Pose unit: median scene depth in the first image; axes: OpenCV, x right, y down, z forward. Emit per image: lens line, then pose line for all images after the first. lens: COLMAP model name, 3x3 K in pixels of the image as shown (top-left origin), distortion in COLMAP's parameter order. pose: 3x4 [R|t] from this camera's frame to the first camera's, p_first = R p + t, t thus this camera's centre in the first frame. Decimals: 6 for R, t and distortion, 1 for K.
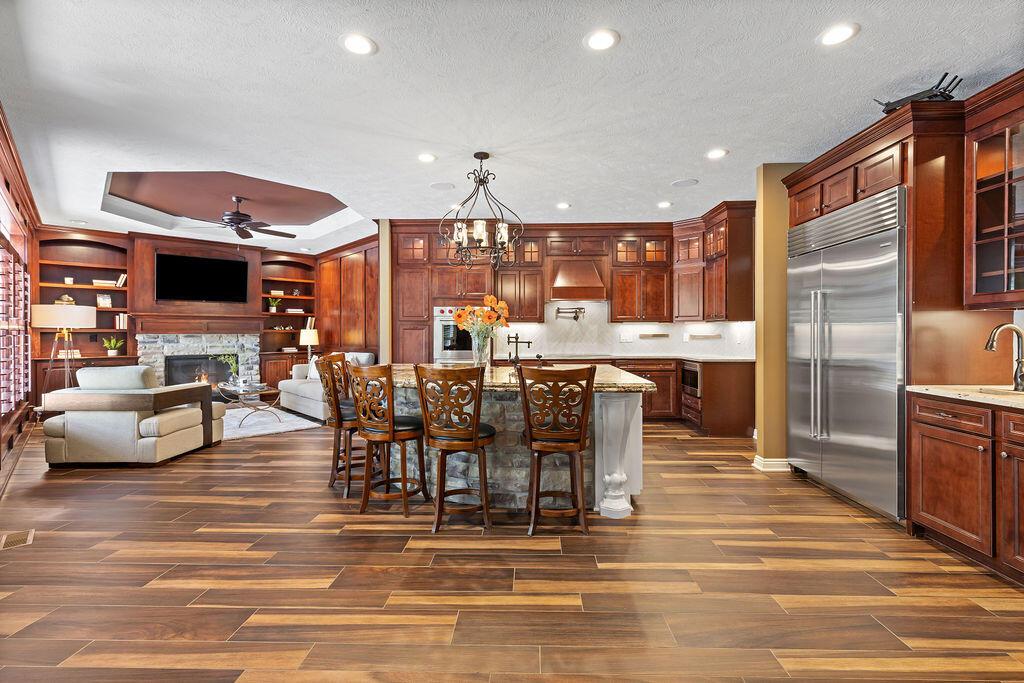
lens RADIAL K [[467.9, 0, 523.1], [0, 467.9, 334.3], [0, 0, 1]] dist [0.002109, 0.000420]
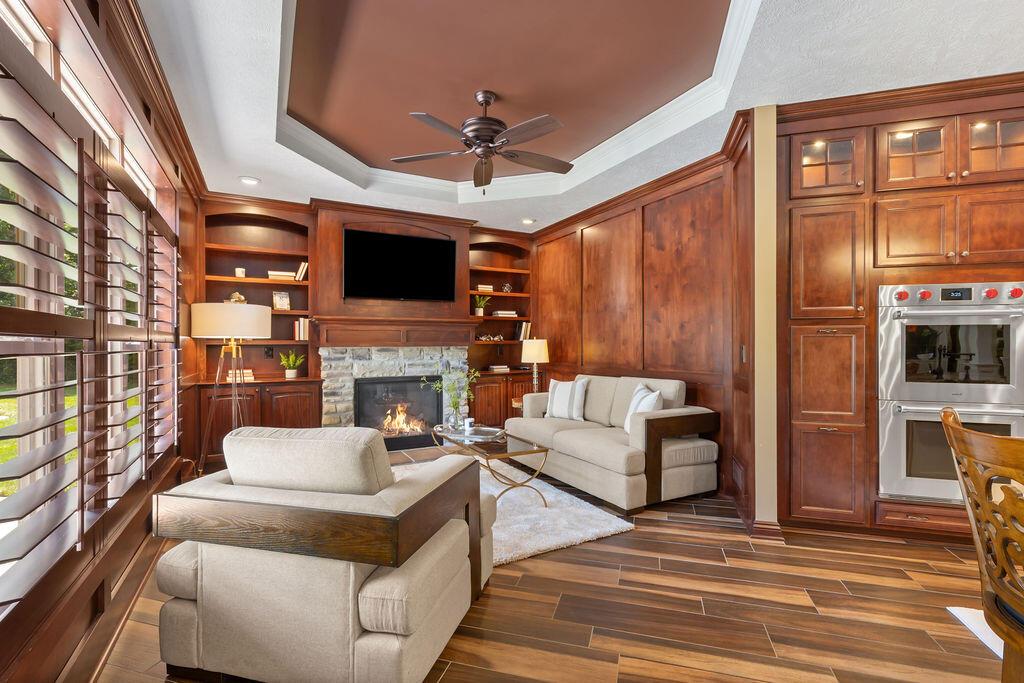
lens RADIAL K [[458.0, 0, 517.7], [0, 458.0, 340.9], [0, 0, 1]] dist [-0.000404, 0.000070]
pose [[0.967865, -0.004621, -0.251426, -0.371884], [0.002328, 0.999953, -0.009414, -0.002685], [0.251458, 0.008526, 0.967831, 0.417950]]
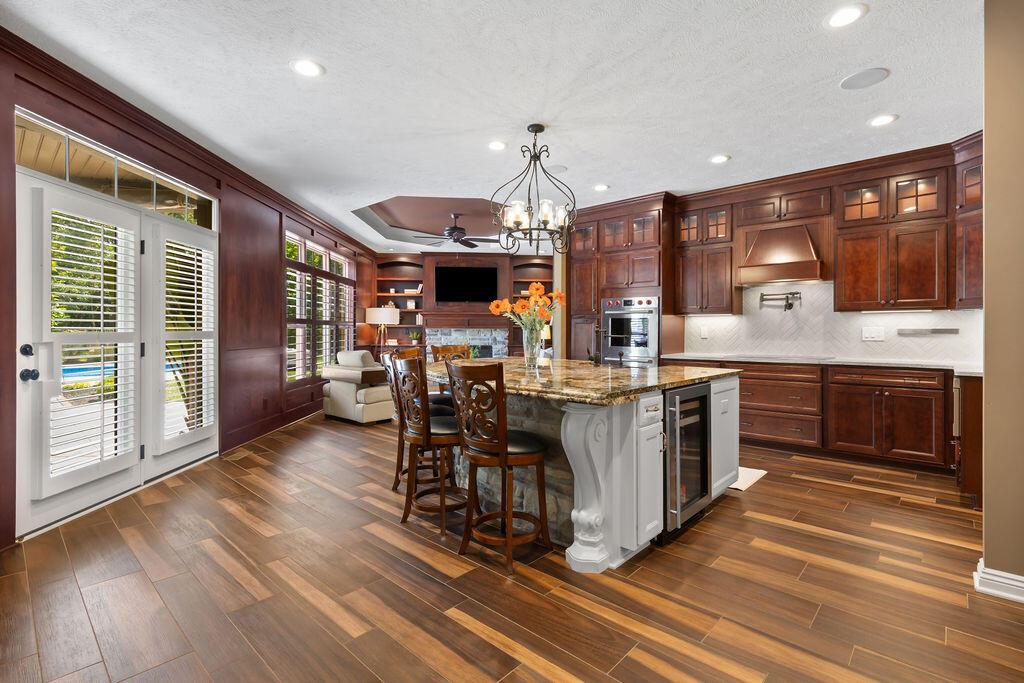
lens RADIAL K [[478.8, 0, 532.6], [0, 478.8, 327.8], [0, 0, 1]] dist [0.001701, 0.000401]
pose [[0.760032, -0.000882, -0.649885, 0.288282], [-0.004984, 0.999962, -0.007185, 0.005712], [0.649866, 0.008700, 0.759999, 0.166919]]
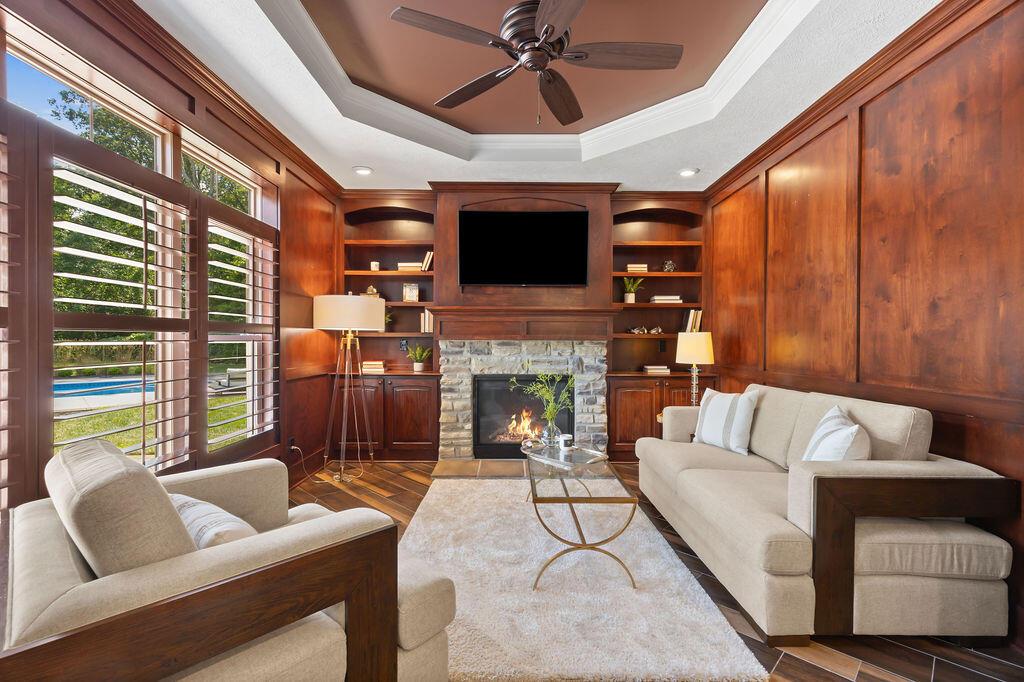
lens RADIAL K [[458.0, 0, 517.7], [0, 458.0, 340.4], [0, 0, 1]] dist [-0.000404, 0.000070]
pose [[0.729150, 0.006214, -0.684326, -0.308532], [-0.006371, 0.999977, 0.002292, -0.002020], [0.684324, 0.002689, 0.729173, 0.611375]]
